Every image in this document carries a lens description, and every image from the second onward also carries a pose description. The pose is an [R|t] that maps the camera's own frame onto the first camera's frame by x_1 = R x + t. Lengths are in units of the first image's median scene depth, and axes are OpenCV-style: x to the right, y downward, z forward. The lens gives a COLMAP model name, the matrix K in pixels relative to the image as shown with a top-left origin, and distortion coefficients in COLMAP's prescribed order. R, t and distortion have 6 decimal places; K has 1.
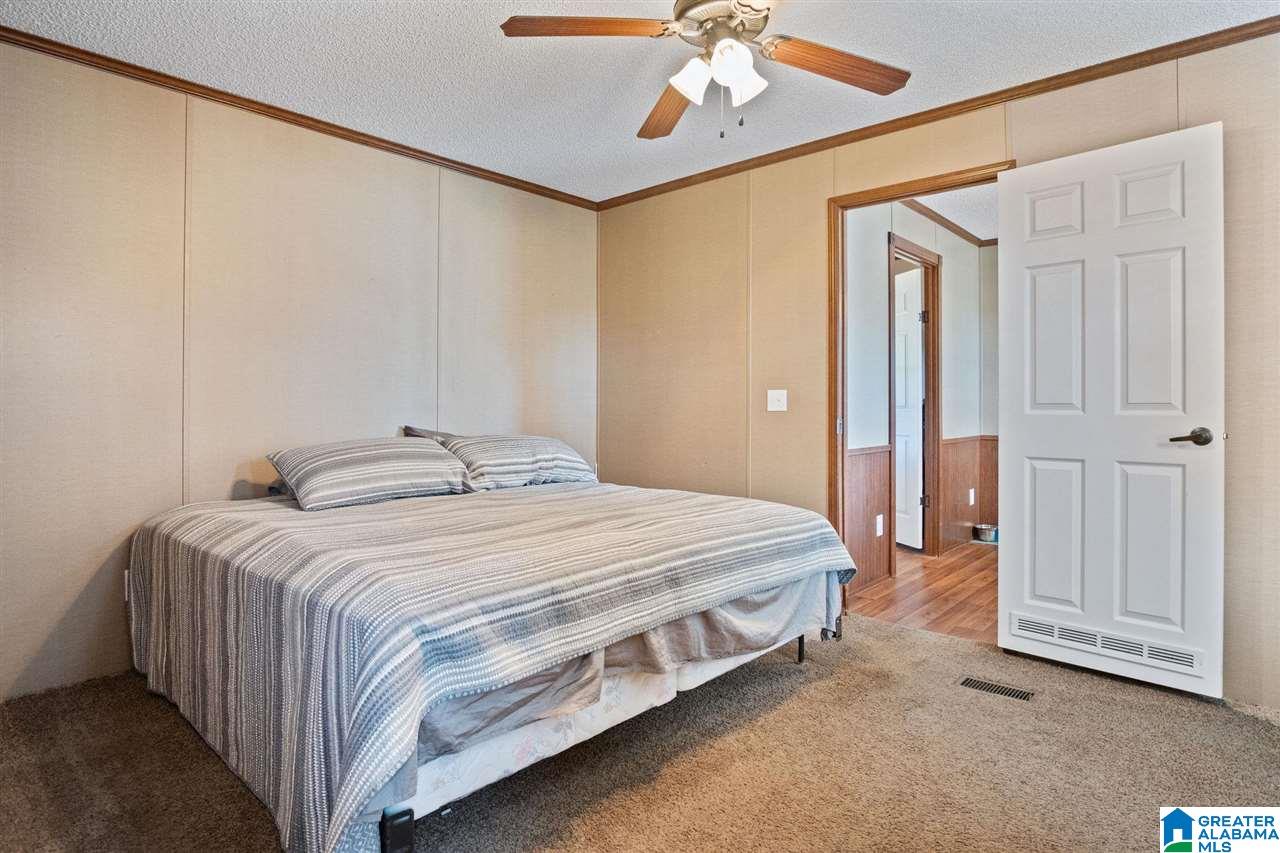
lens RADIAL K [[696.4, 0, 646.2], [0, 696.4, 417.4], [0, 0, 1]] dist [-0.021665, 0.006610]
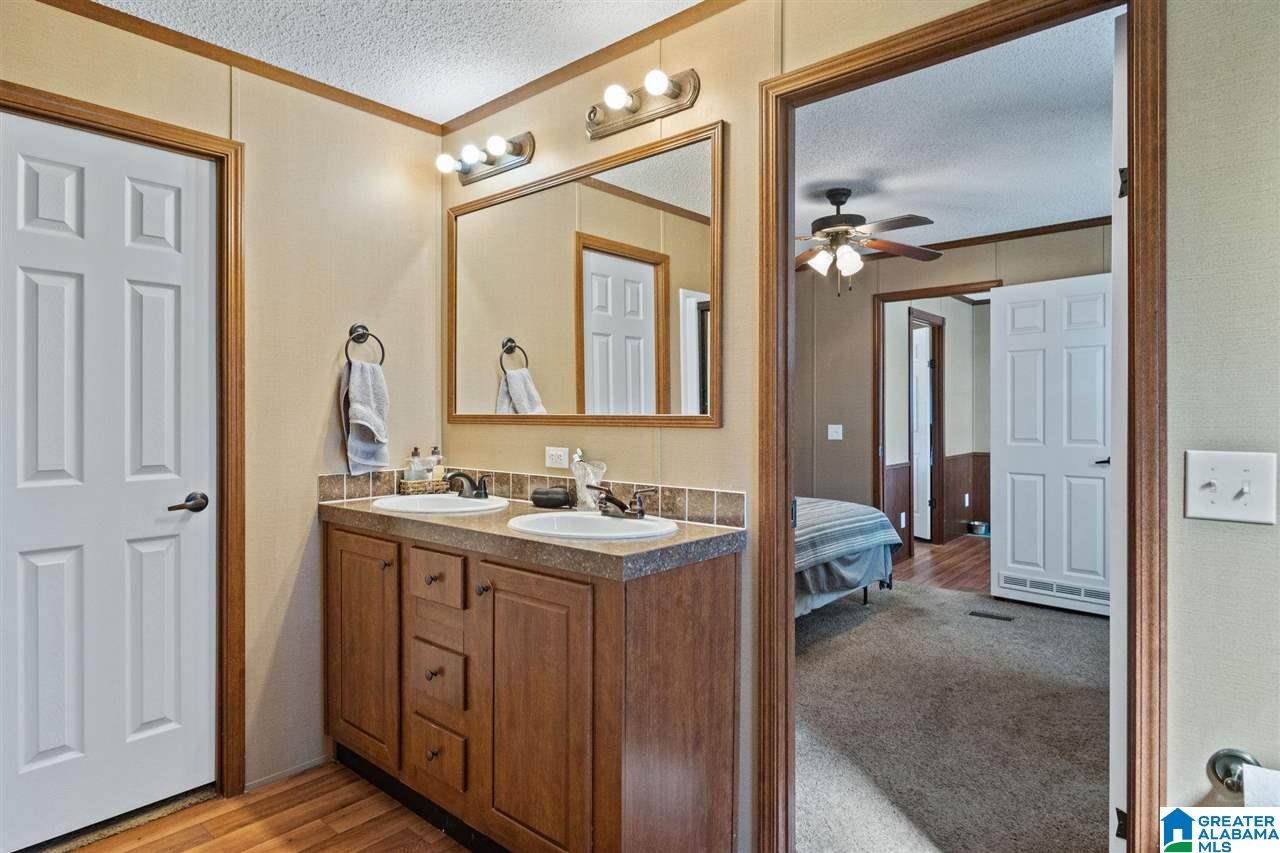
lens RADIAL K [[696.4, 0, 633.6], [0, 696.4, 424.9], [0, 0, 1]] dist [-0.021665, 0.006610]
pose [[0.999981, -0.002662, 0.005612, -0.314495], [0.002666, 0.999996, -0.000728, -0.052516], [-0.005610, 0.000743, 0.999984, -0.572757]]
